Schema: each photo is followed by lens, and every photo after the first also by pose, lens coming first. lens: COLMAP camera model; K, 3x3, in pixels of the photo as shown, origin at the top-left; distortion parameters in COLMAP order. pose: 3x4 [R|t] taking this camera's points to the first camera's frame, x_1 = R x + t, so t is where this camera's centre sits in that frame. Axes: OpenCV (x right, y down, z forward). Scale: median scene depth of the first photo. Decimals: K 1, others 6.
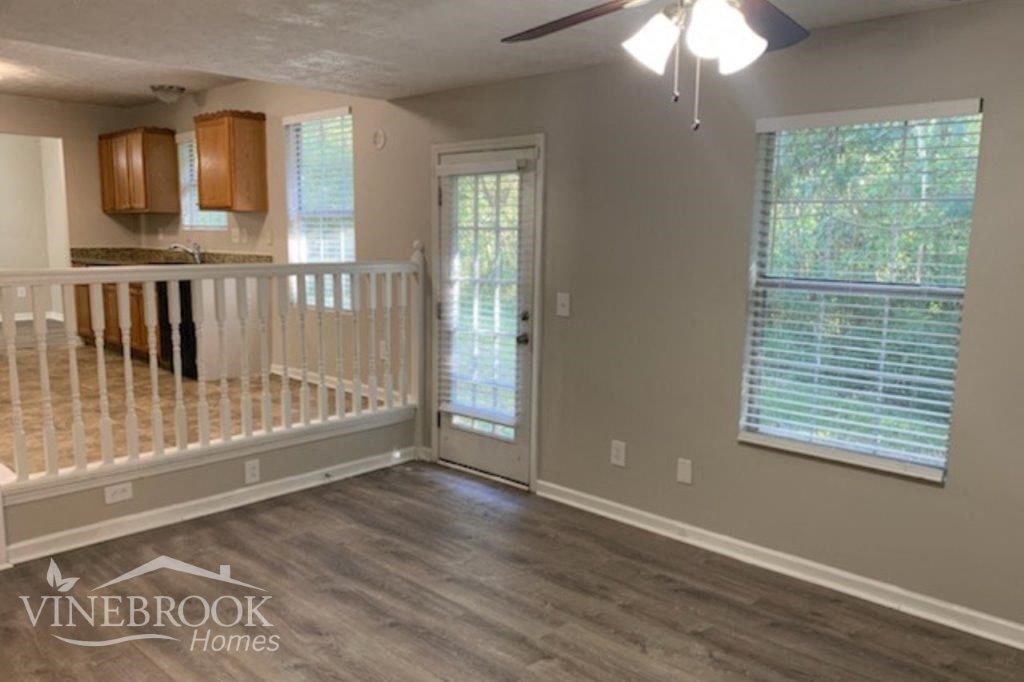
lens RADIAL K [[765.2, 0, 504.7], [0, 765.2, 345.0], [0, 0, 1]] dist [0.040151, -0.061243]
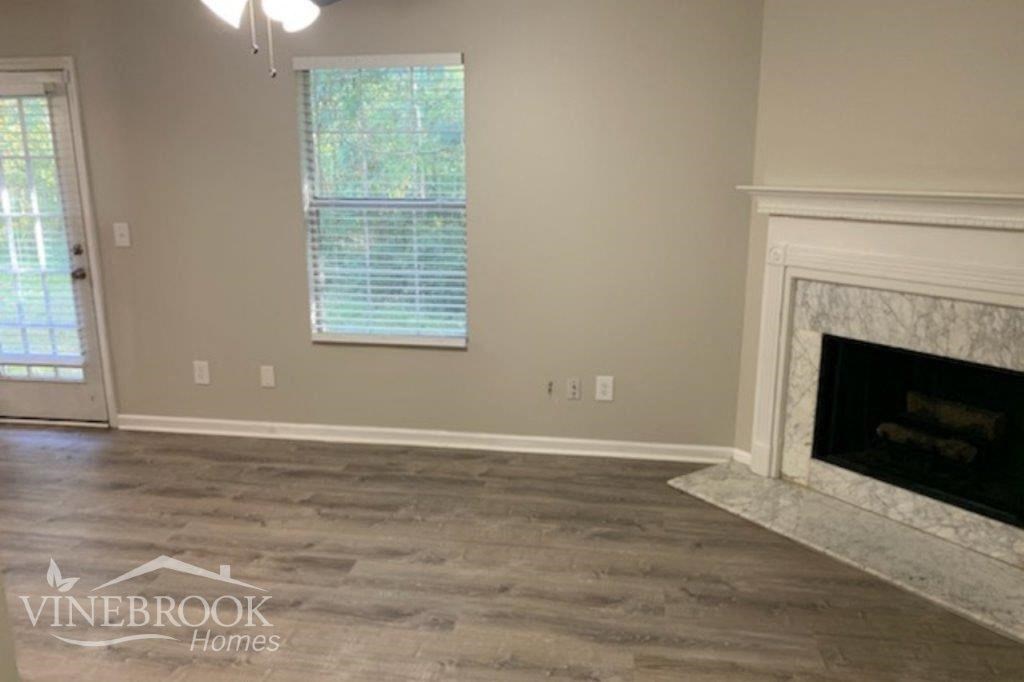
lens RADIAL K [[765.2, 0, 504.7], [0, 765.2, 345.0], [0, 0, 1]] dist [0.040151, -0.061243]
pose [[0.826030, -0.147174, 0.544073, -0.077808], [0.095381, 0.987885, 0.122415, 0.013325], [-0.555497, -0.049224, 0.830060, -0.111348]]
